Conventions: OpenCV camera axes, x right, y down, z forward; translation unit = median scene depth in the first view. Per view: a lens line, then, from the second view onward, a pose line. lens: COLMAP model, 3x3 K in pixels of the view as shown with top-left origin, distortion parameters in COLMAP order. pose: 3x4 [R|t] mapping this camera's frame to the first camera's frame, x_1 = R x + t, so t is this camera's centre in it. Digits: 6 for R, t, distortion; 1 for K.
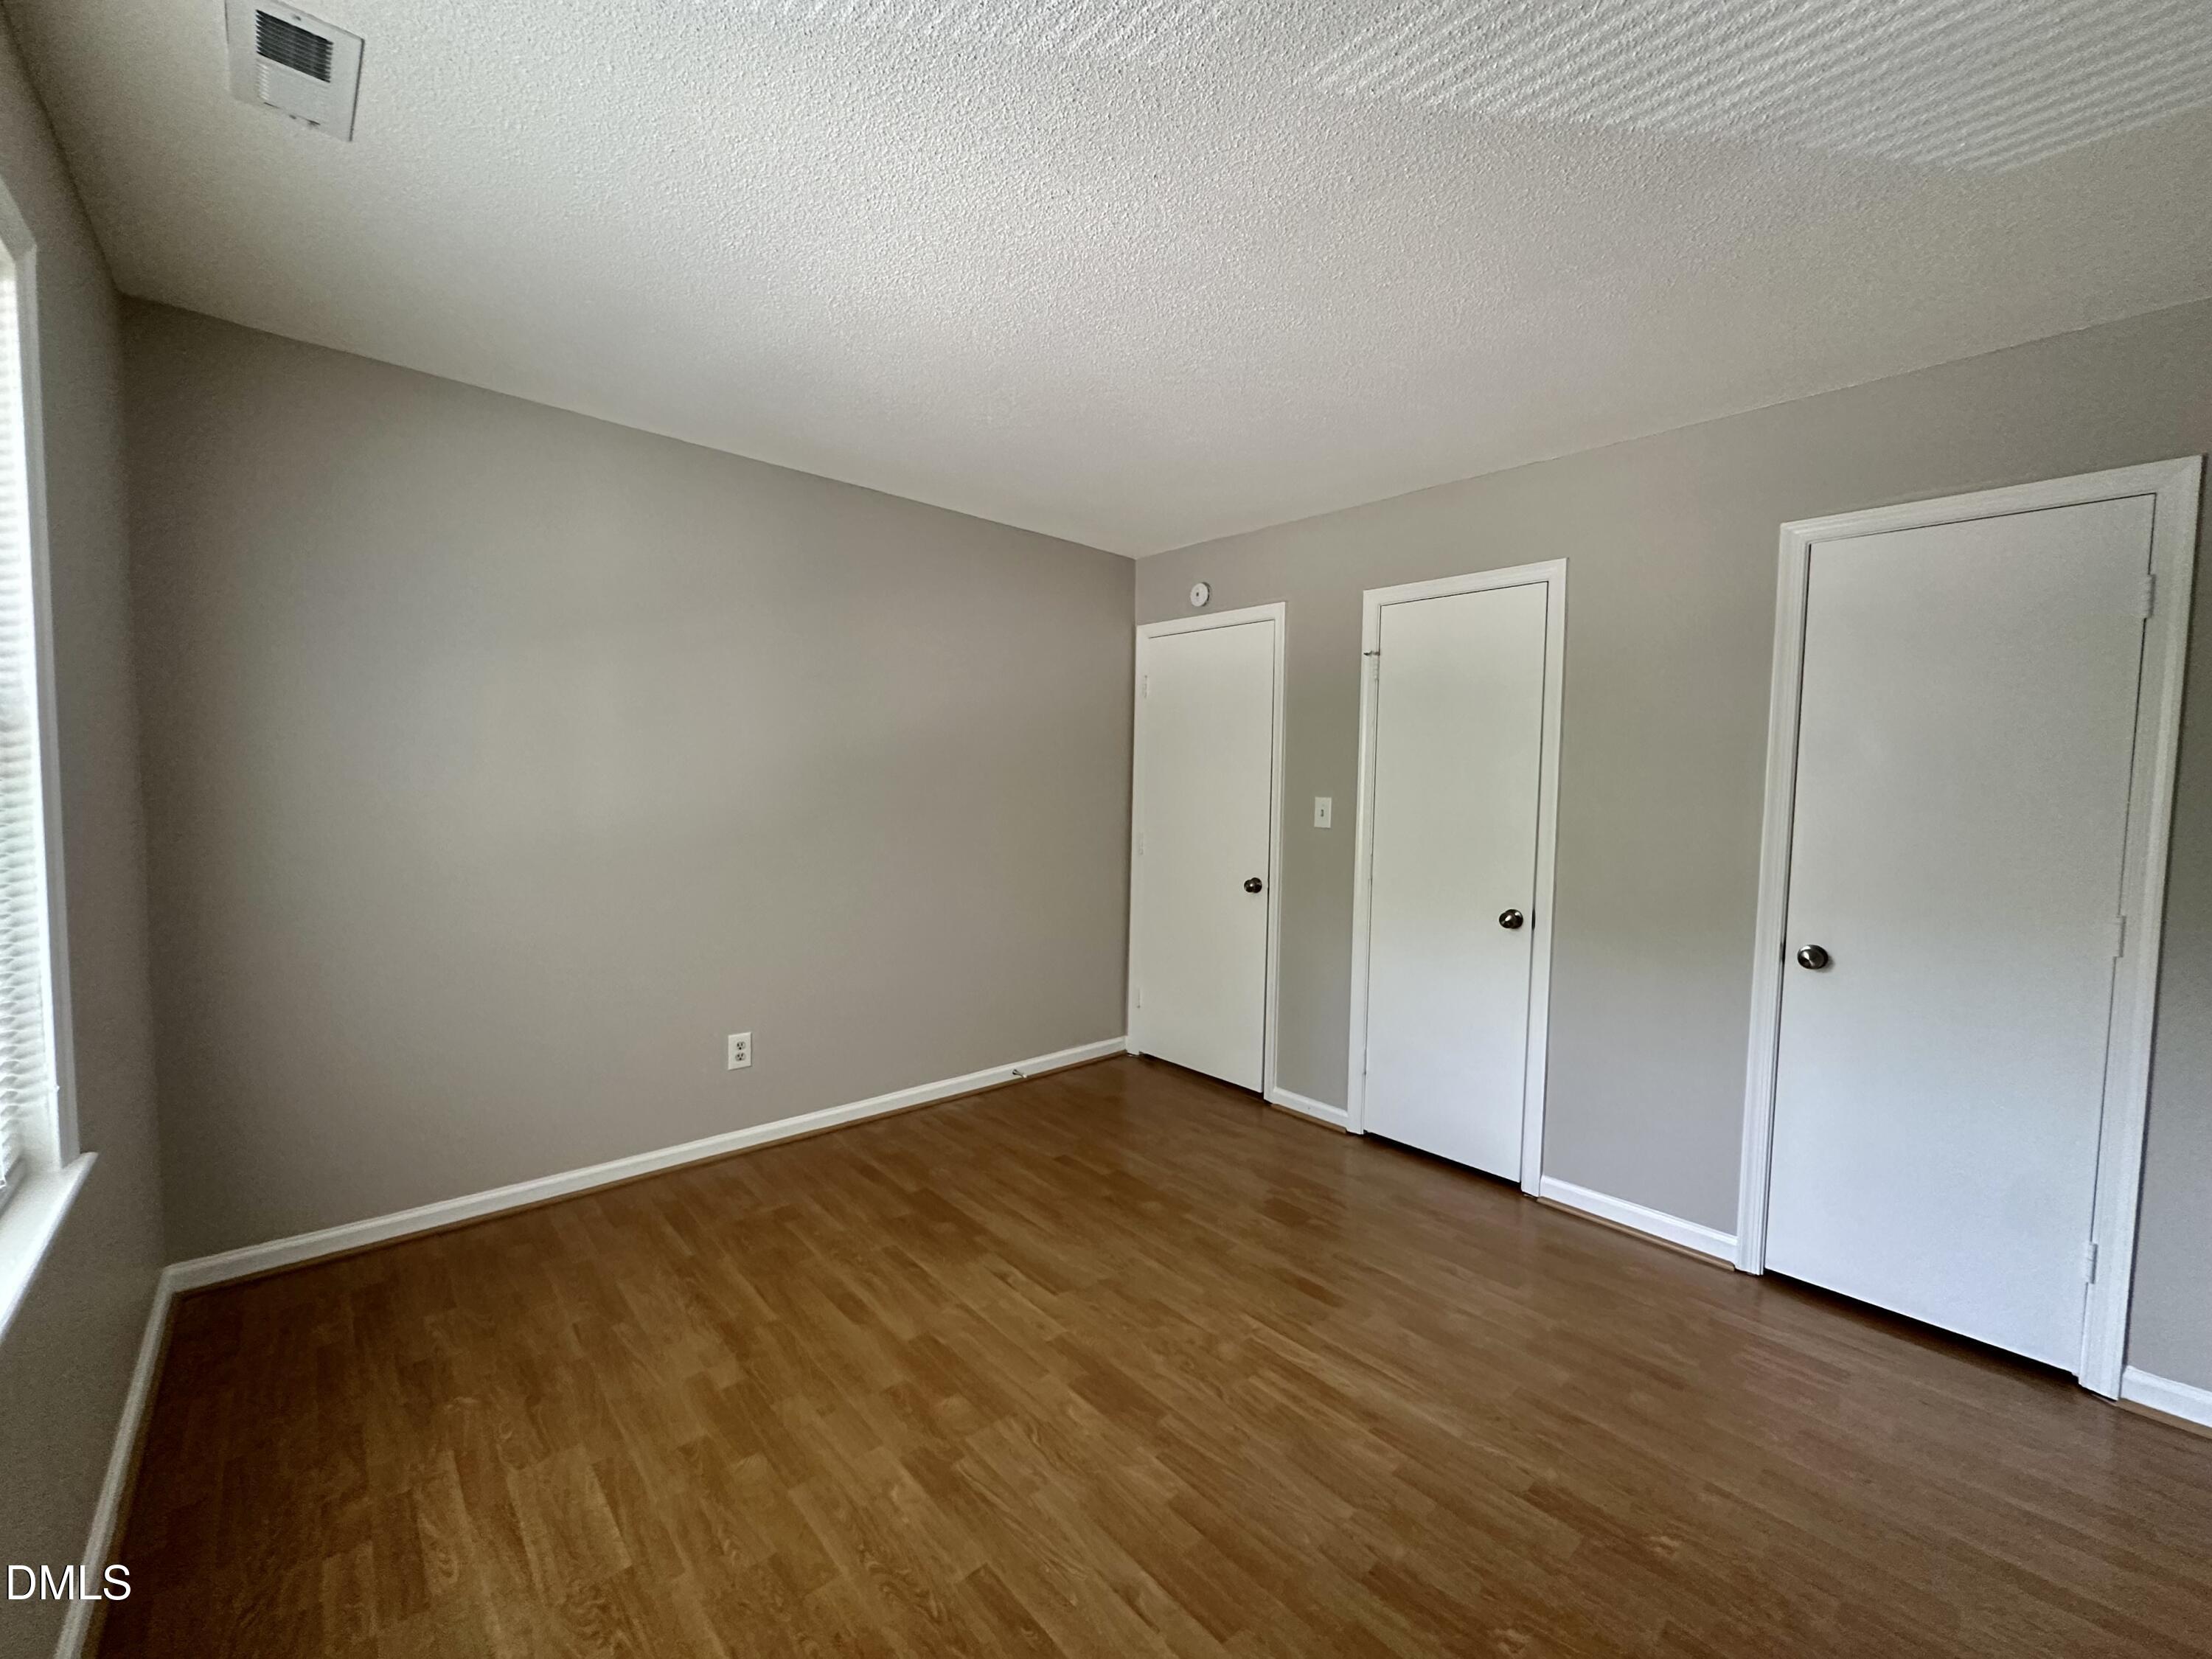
lens RADIAL K [[881.8, 0, 1099.4], [0, 881.8, 831.9], [0, 0, 1]] dist [-0.010151, 0.003163]
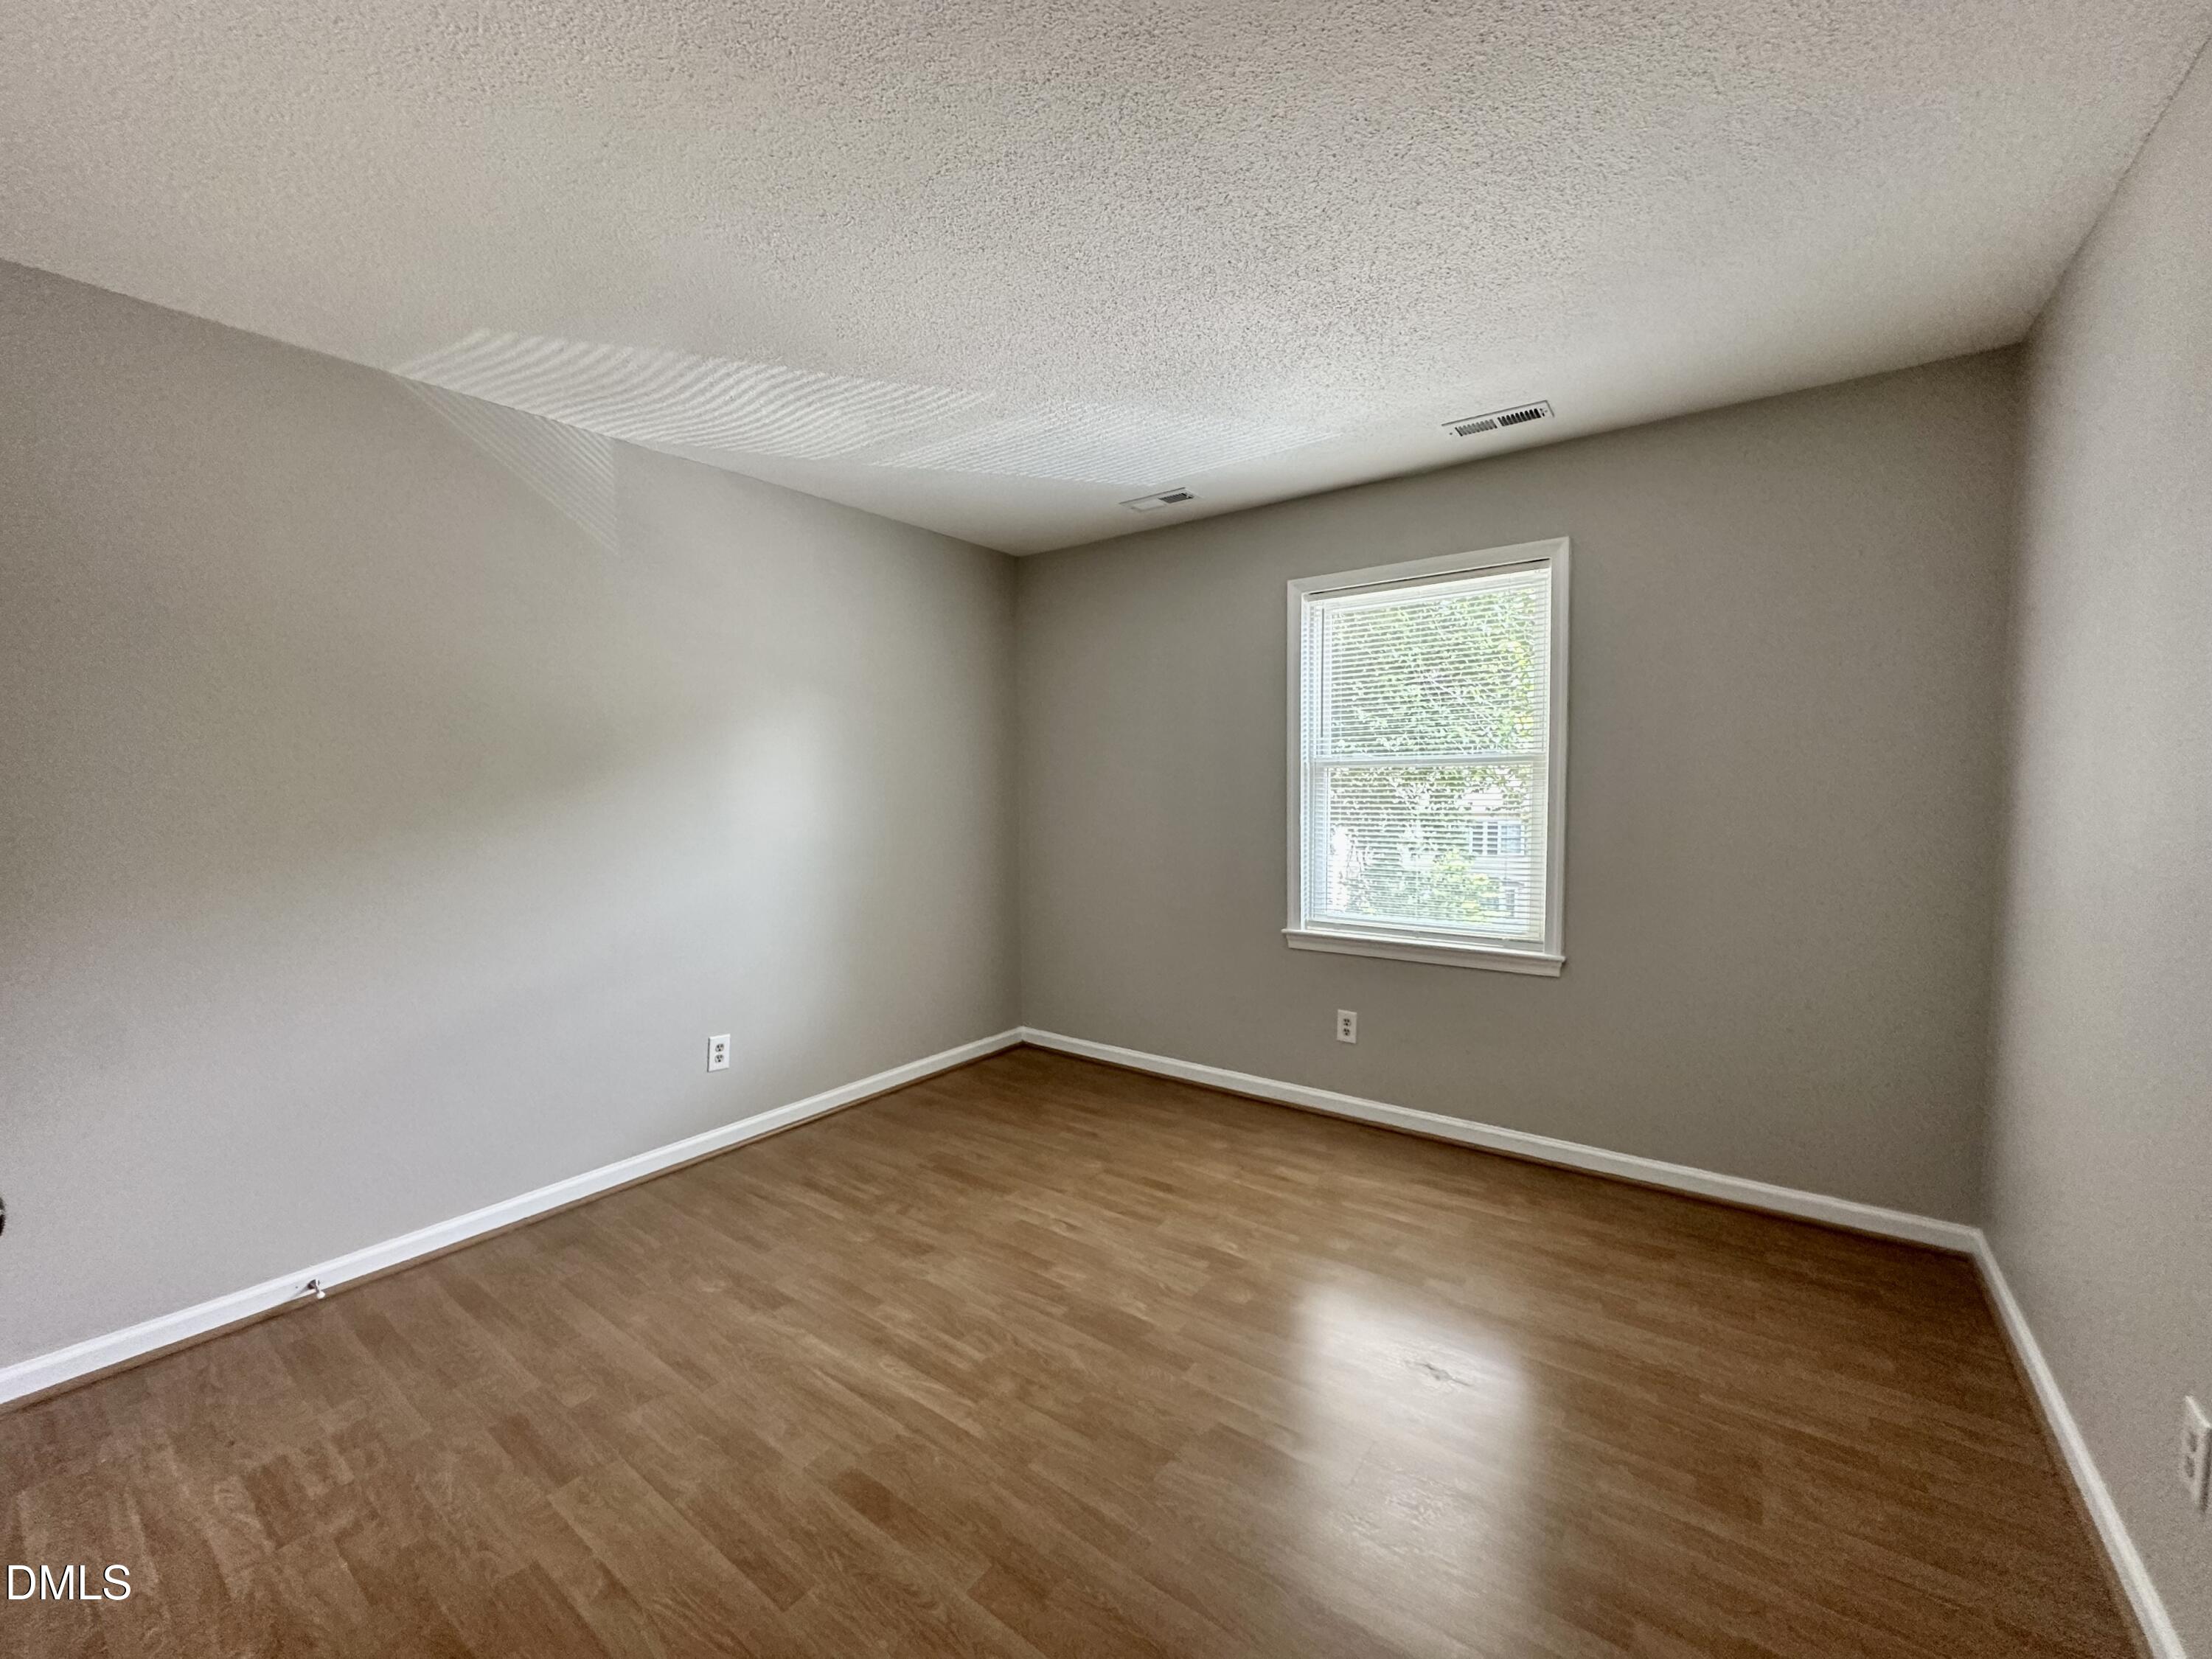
lens RADIAL K [[881.8, 0, 1099.4], [0, 881.8, 831.9], [0, 0, 1]] dist [-0.010151, 0.003163]
pose [[-0.981068, -0.003682, -0.193627, 0.244399], [-0.025198, 0.993747, 0.108773, -0.093393], [0.192016, 0.111593, -0.975027, 1.976549]]
